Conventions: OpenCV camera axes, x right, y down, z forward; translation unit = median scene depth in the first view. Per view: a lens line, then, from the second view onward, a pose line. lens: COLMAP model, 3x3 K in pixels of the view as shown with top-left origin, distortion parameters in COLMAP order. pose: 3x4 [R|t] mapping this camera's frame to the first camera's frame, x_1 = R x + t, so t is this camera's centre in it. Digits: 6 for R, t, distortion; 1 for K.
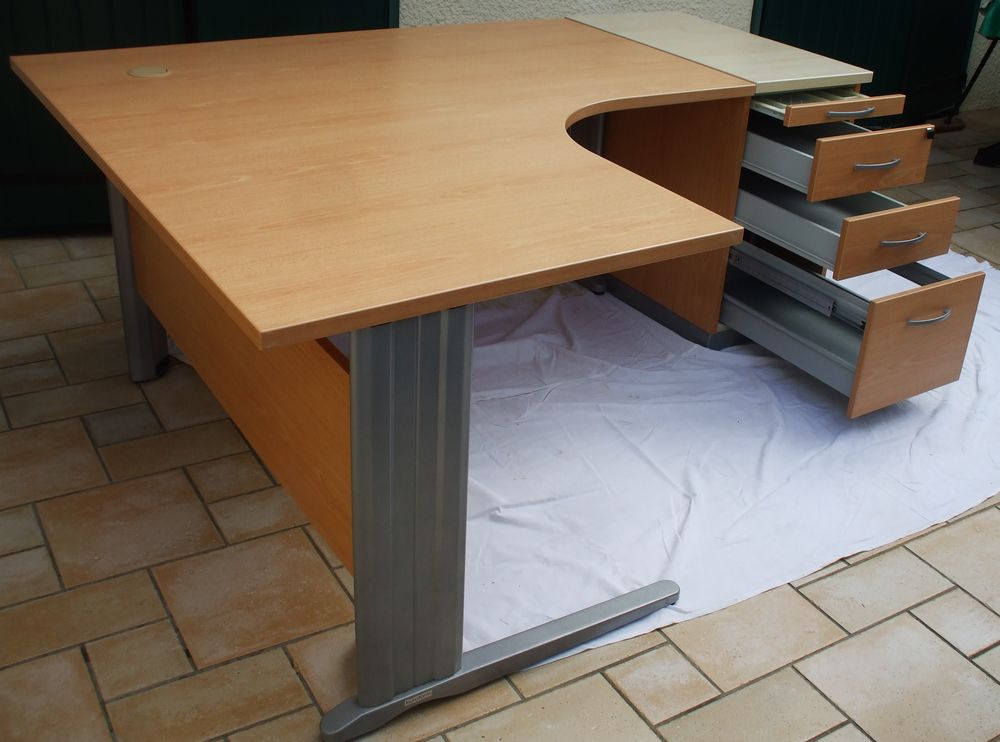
lens RADIAL K [[1074.9, 0, 500.0], [0, 1074.9, 371.0], [0, 0, 1]] dist [-0.035323, 0.022151]
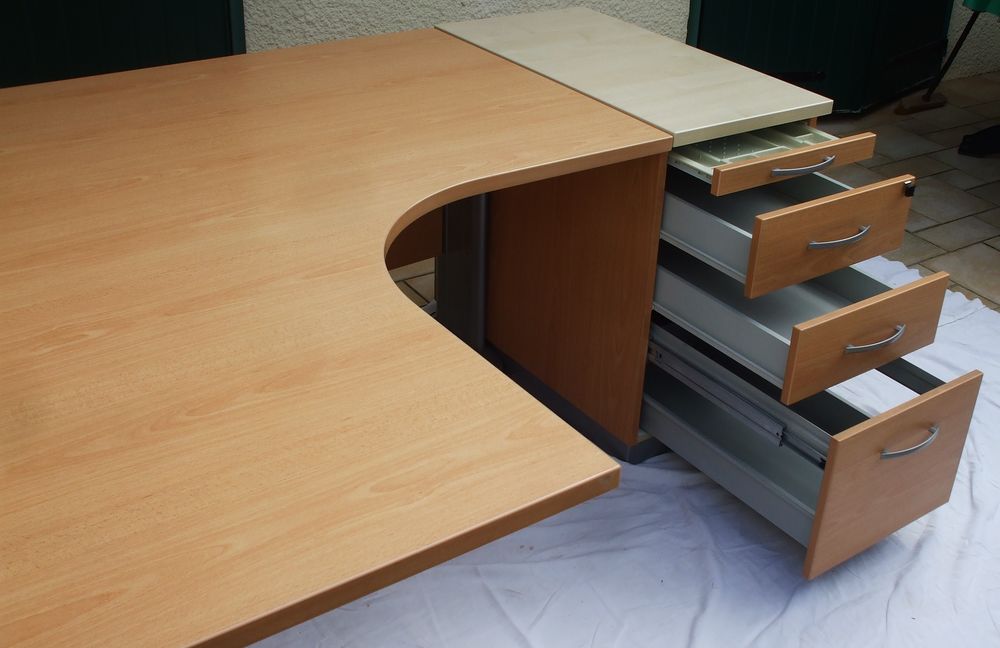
lens RADIAL K [[1047.3, 0, 500.0], [0, 1047.3, 324.0], [0, 0, 1]] dist [-0.037626, -0.038281]
pose [[0.999319, -0.036193, 0.007162, 0.108004], [0.035744, 0.997839, 0.055134, -0.178277], [-0.009142, -0.054840, 0.998453, 0.270691]]
